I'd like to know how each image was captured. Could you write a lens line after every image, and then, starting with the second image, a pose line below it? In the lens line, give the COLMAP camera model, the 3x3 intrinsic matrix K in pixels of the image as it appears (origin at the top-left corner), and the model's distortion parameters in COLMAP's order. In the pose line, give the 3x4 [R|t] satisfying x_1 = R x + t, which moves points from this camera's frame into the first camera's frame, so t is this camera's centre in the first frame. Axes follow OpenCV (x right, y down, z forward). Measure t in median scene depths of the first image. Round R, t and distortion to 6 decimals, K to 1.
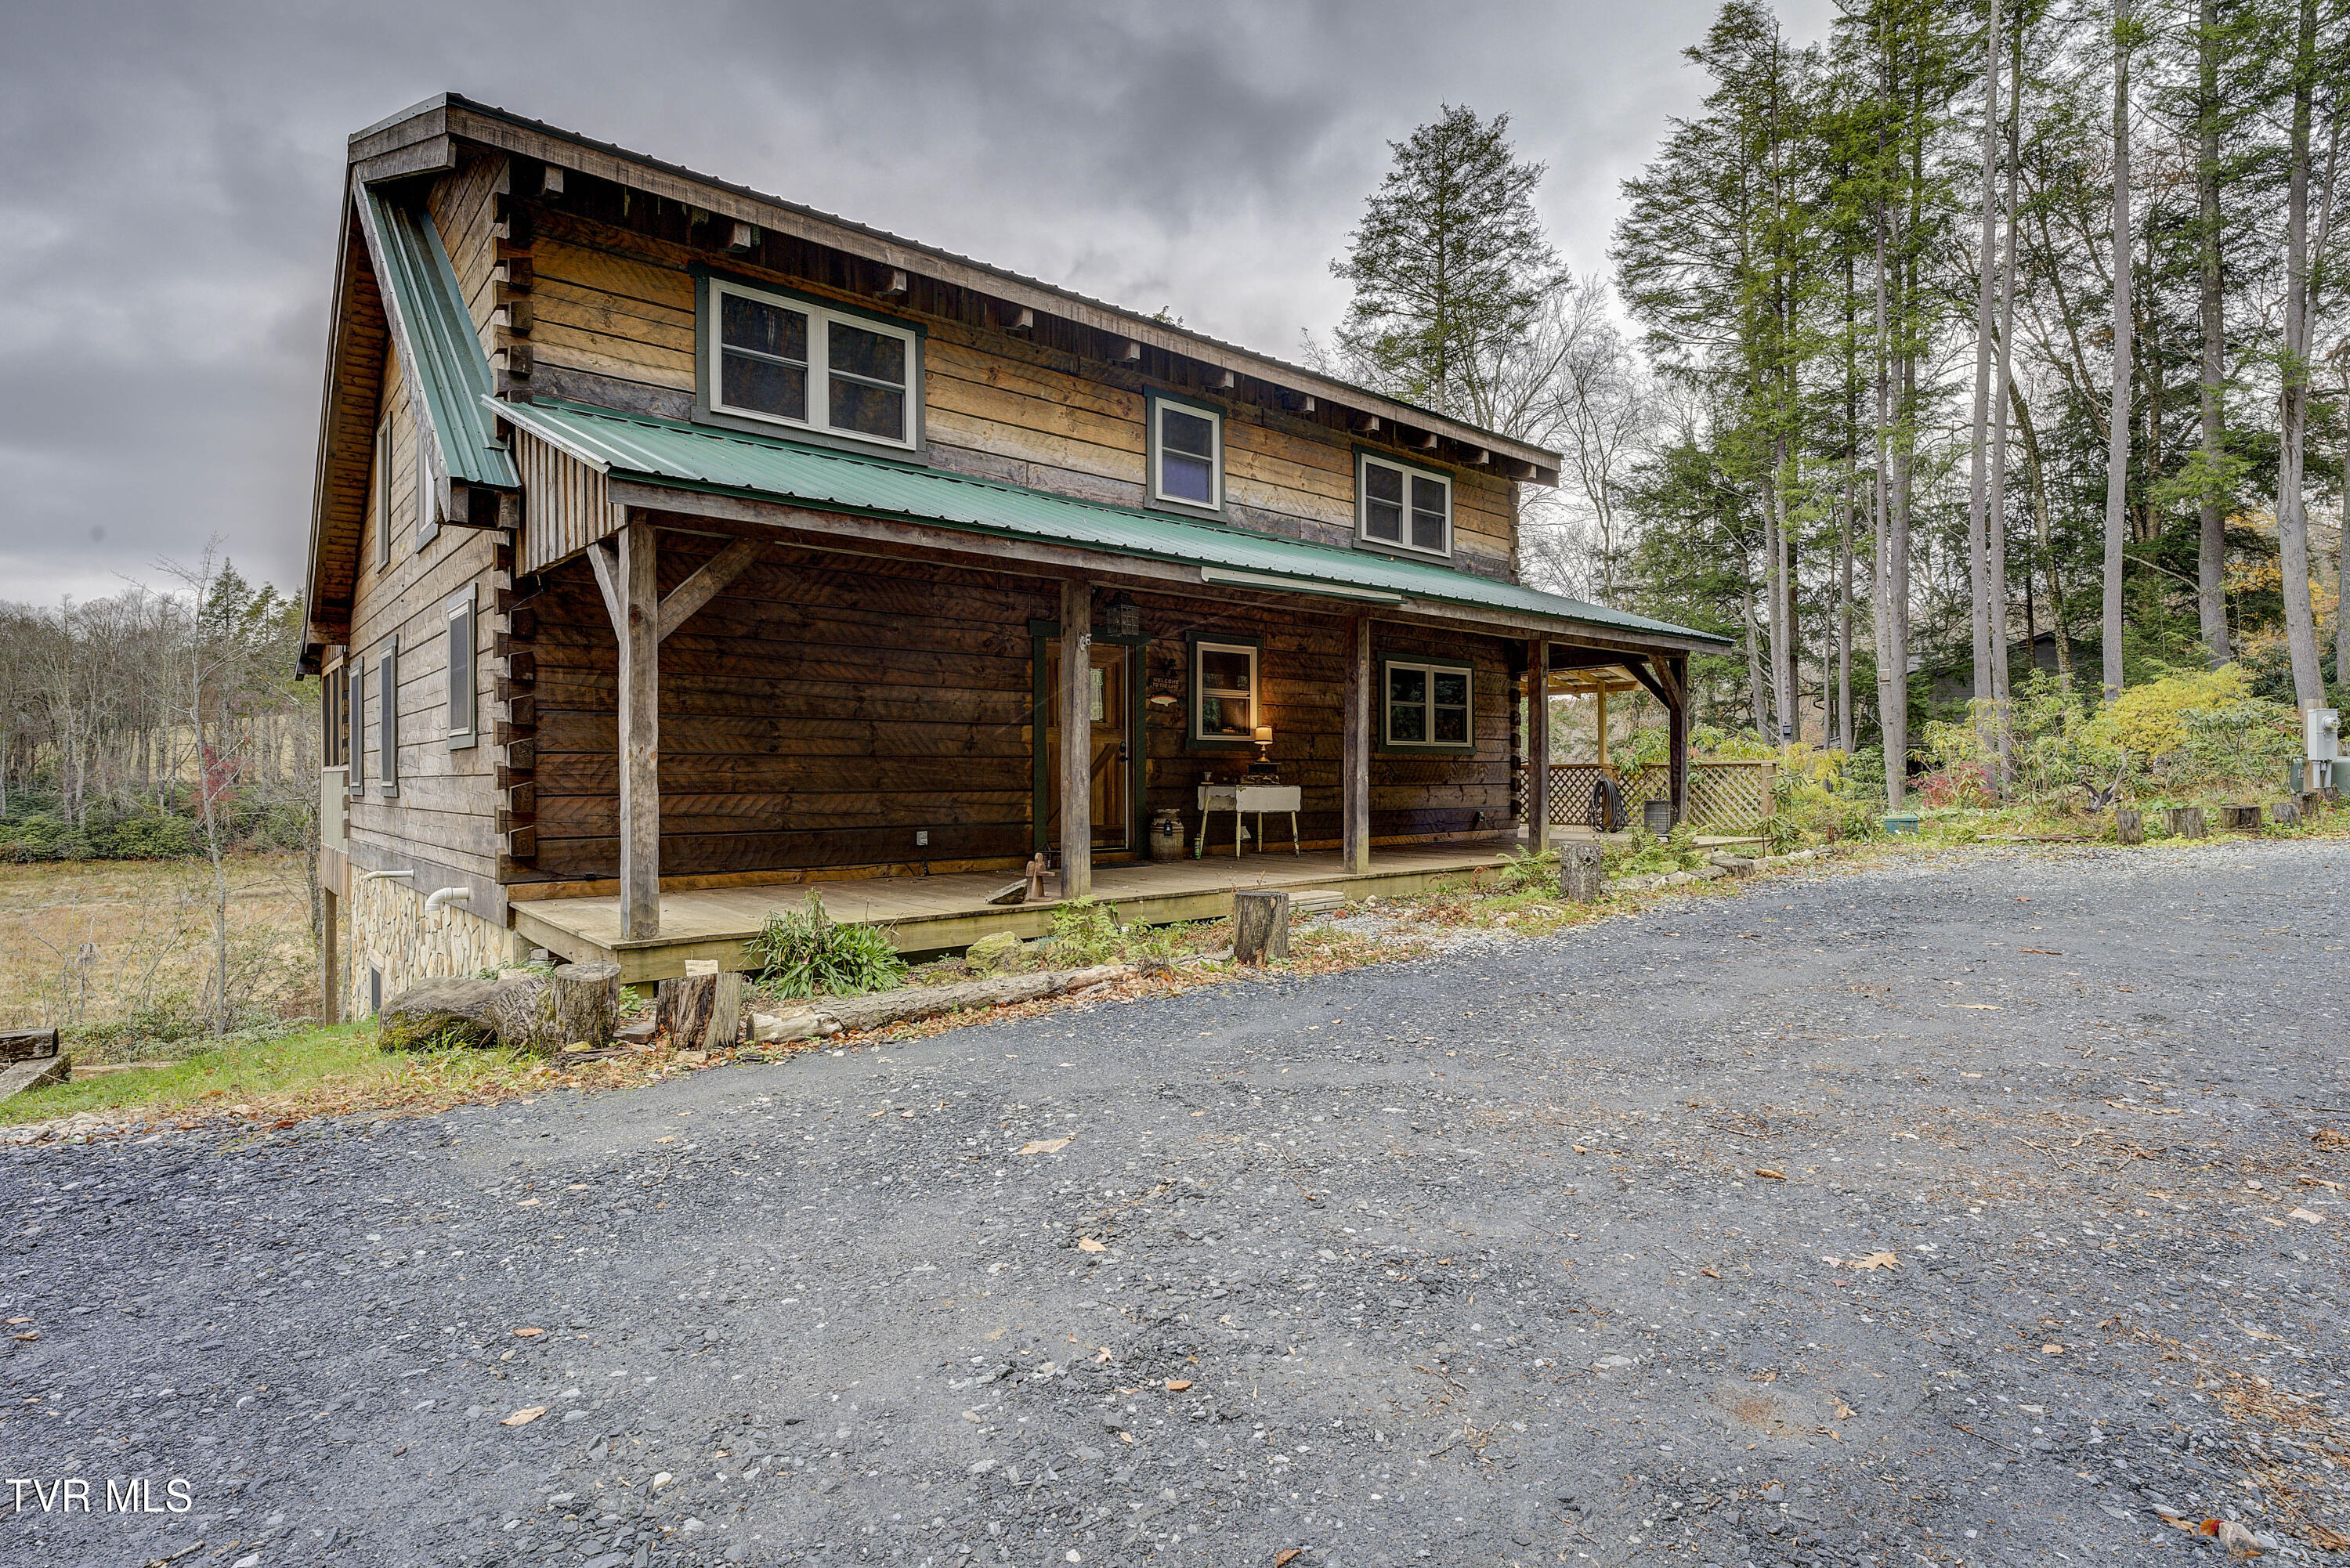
lens RADIAL K [[1195.2, 0, 1172.2], [0, 1195.2, 775.4], [0, 0, 1]] dist [-0.005682, -0.002736]
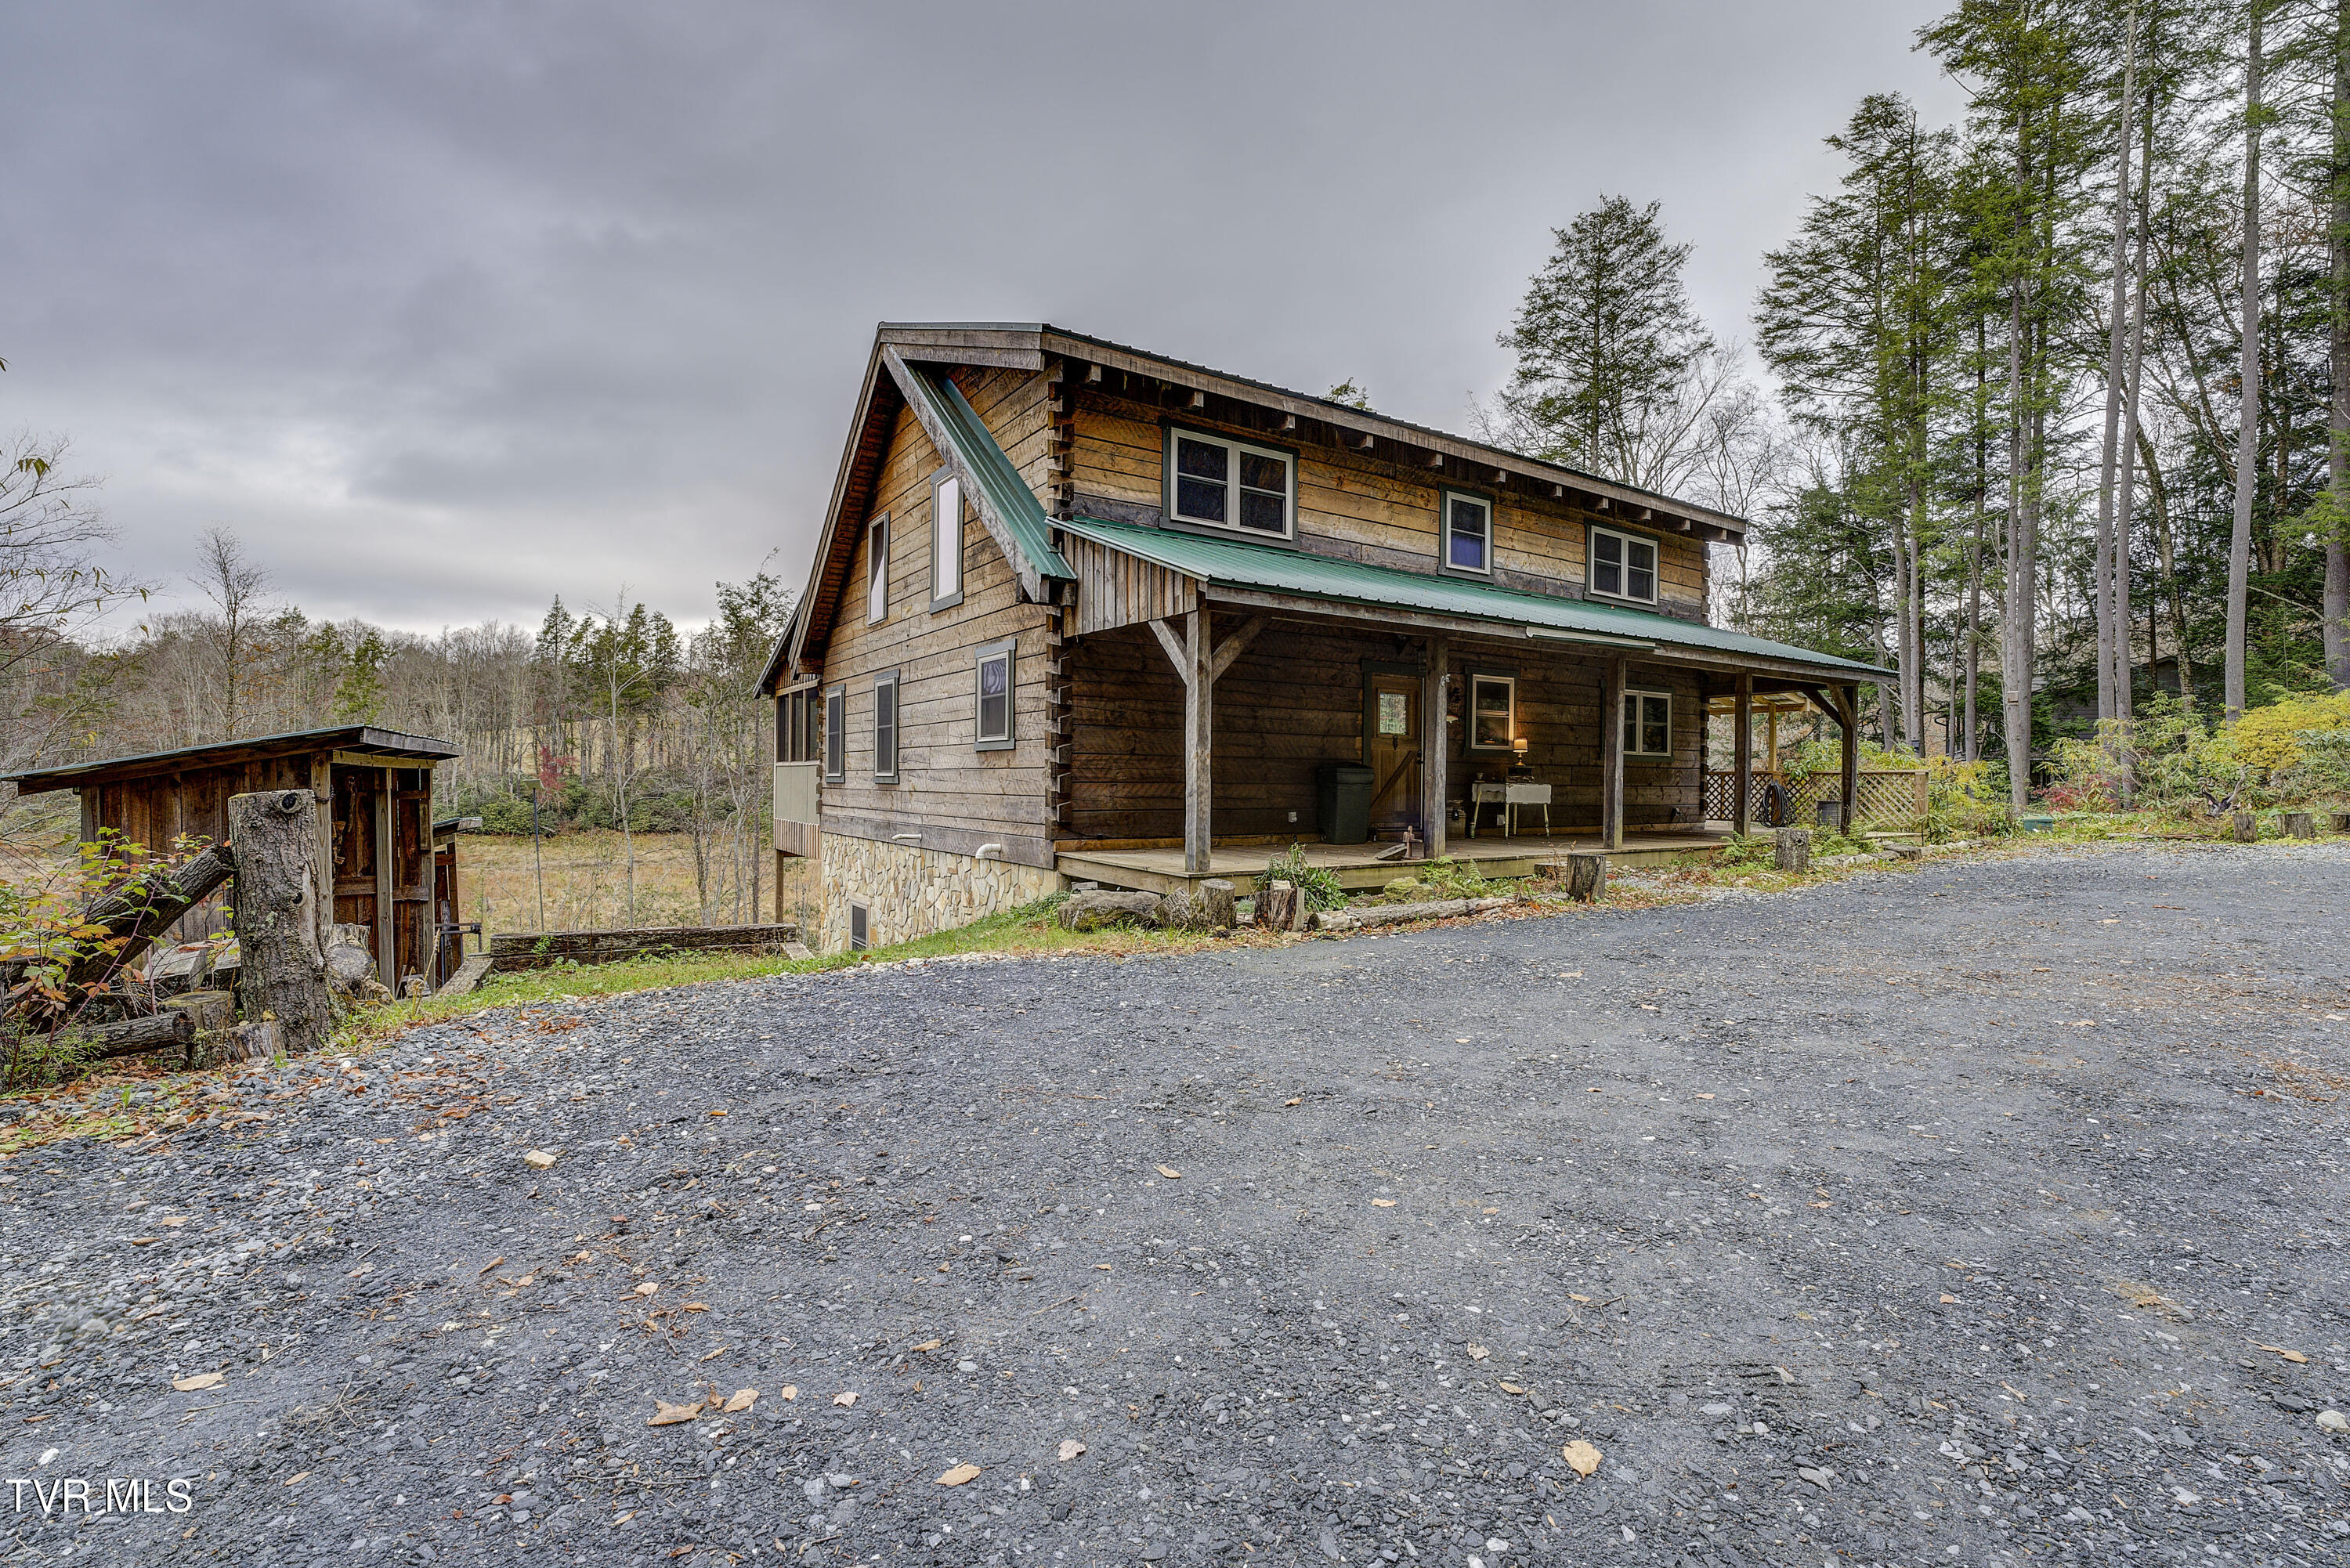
lens RADIAL K [[1055.3, 0, 1178.3], [0, 1055.3, 789.2], [0, 0, 1]] dist [-0.020692, 0.001316]
pose [[0.991870, 0.013929, -0.126492, -0.062310], [-0.012600, 0.999857, 0.011304, 0.002473], [0.126632, -0.009618, 0.991903, -0.080964]]
